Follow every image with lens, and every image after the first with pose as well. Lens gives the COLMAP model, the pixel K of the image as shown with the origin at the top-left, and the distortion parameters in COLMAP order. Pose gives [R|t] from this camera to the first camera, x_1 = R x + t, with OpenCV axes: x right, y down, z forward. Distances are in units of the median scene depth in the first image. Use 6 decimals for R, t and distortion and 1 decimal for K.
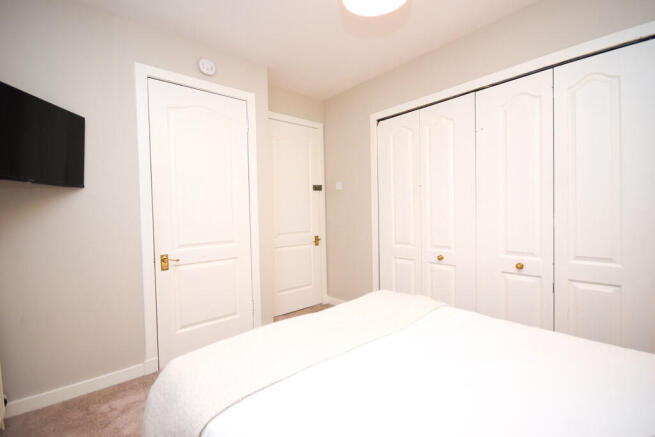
lens RADIAL K [[291.8, 0, 327.5], [0, 291.8, 219.2], [0, 0, 1]] dist [-0.005534, -0.000661]
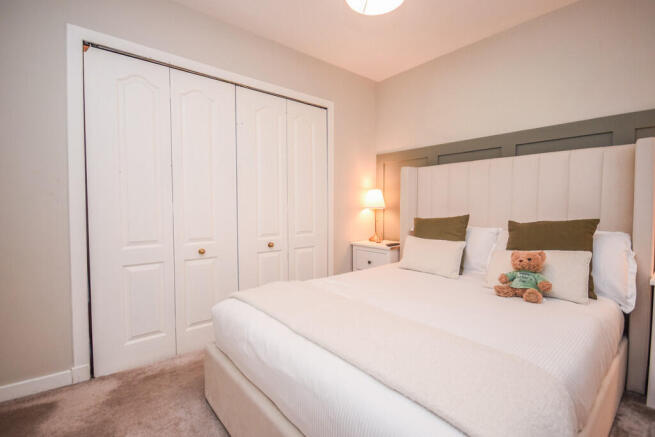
lens RADIAL K [[305.9, 0, 325.6], [0, 305.9, 215.7], [0, 0, 1]] dist [0.002205, 0.000114]
pose [[0.019638, -0.035153, 0.999189, -0.593592], [0.006677, 0.999364, 0.035028, -0.009793], [-0.999785, 0.005984, 0.019860, 0.661301]]
